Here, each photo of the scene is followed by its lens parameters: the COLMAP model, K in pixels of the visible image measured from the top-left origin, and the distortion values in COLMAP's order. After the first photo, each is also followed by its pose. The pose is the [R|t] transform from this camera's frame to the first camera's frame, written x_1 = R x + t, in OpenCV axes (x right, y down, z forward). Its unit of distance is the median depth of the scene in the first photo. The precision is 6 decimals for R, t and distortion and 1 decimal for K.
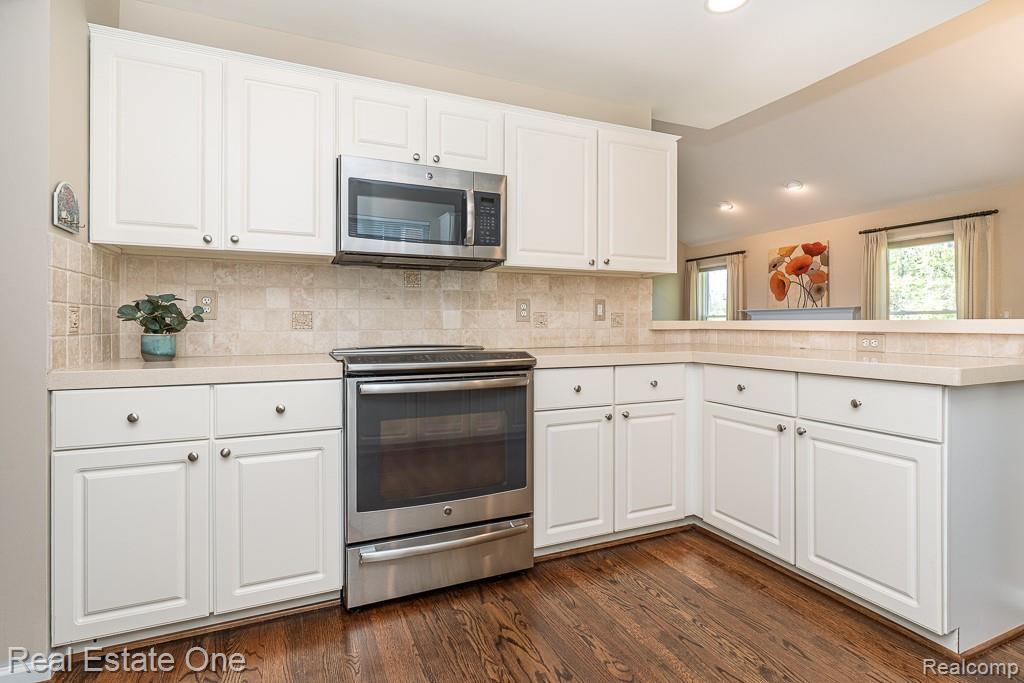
lens RADIAL K [[497.0, 0, 515.1], [0, 497.0, 327.3], [0, 0, 1]] dist [-0.000019, 0.000199]
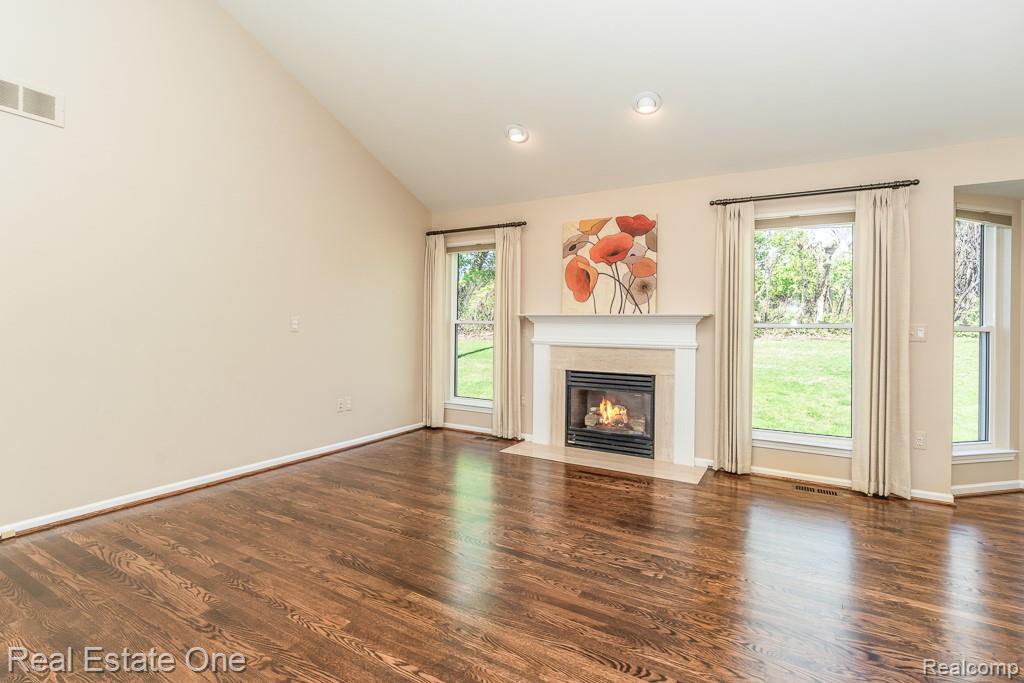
lens RADIAL K [[481.1, 0, 509.7], [0, 481.1, 325.9], [0, 0, 1]] dist [-0.003214, -0.000358]
pose [[0.806024, 0.013371, 0.591732, 0.124649], [-0.011077, 0.999910, -0.007506, -0.023297], [-0.591779, -0.000505, 0.806100, 0.800859]]
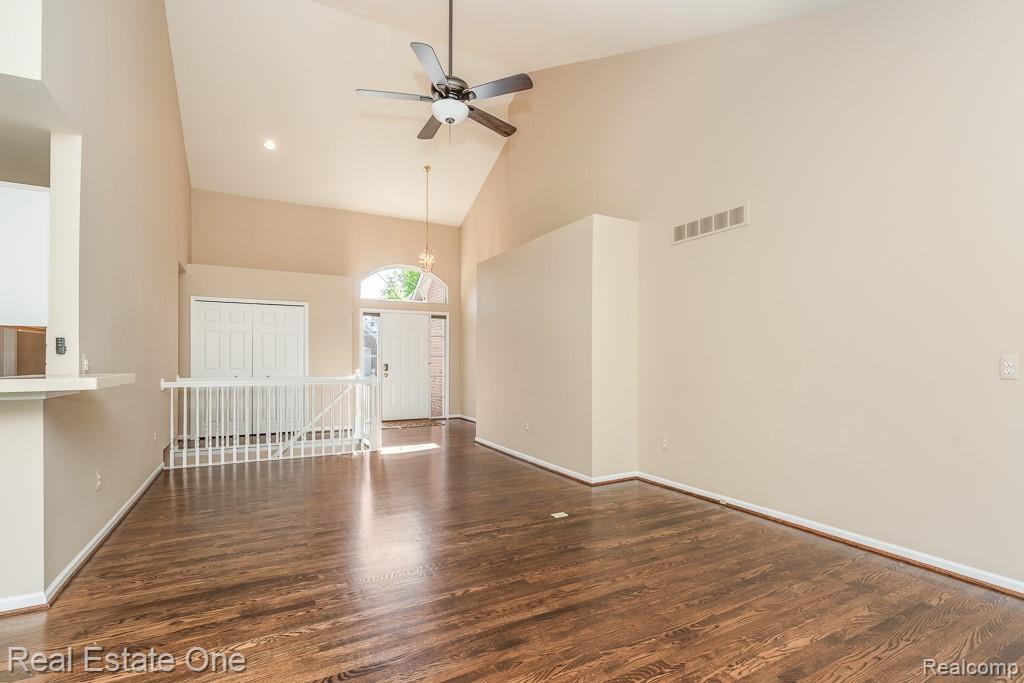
lens RADIAL K [[480.2, 0, 520.8], [0, 480.2, 359.4], [0, 0, 1]] dist [-0.005489, 0.000259]
pose [[0.096422, -0.000235, -0.995340, 0.759350], [-0.009851, 0.999951, -0.001190, -0.030694], [0.995292, 0.009920, 0.096415, 1.116972]]
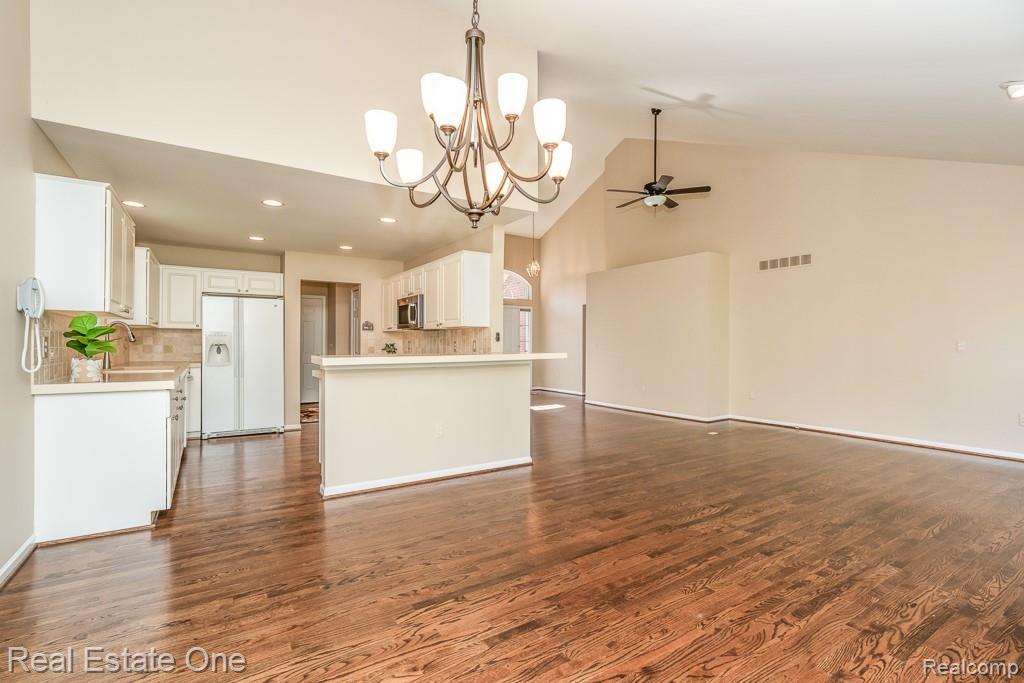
lens RADIAL K [[474.2, 0, 515.0], [0, 474.2, 340.8], [0, 0, 1]] dist [-0.002620, -0.000098]
pose [[0.165985, -0.004561, -0.986118, 1.184879], [-0.007715, 0.999953, -0.005924, -0.027279], [0.986098, 0.008591, 0.165942, 0.519063]]
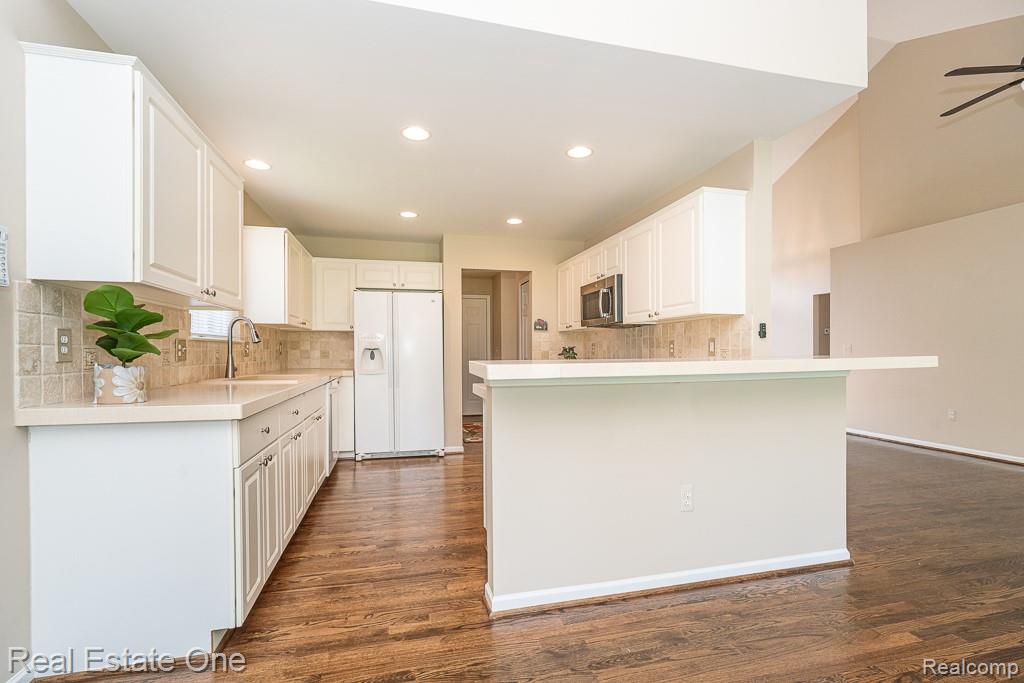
lens RADIAL K [[466.9, 0, 516.0], [0, 466.9, 354.9], [0, 0, 1]] dist [-0.000155, -0.000020]
pose [[-0.156610, 0.007664, -0.987631, 0.808118], [-0.002022, 0.999965, 0.008080, -0.014601], [0.987658, 0.003262, -0.156589, 0.435115]]
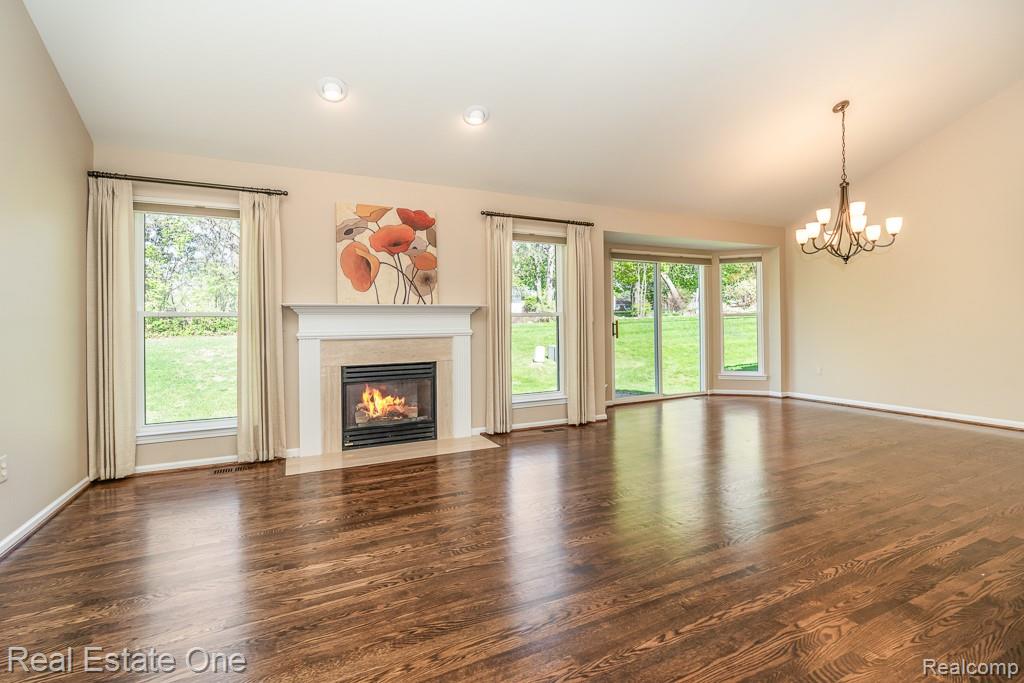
lens RADIAL K [[465.8, 0, 510.8], [0, 465.8, 320.7], [0, 0, 1]] dist [-0.008495, 0.000597]
pose [[-0.035387, 0.006300, 0.999354, -0.061212], [0.016366, 0.999850, -0.005724, -0.016155], [-0.999240, 0.016153, -0.035485, 1.225639]]
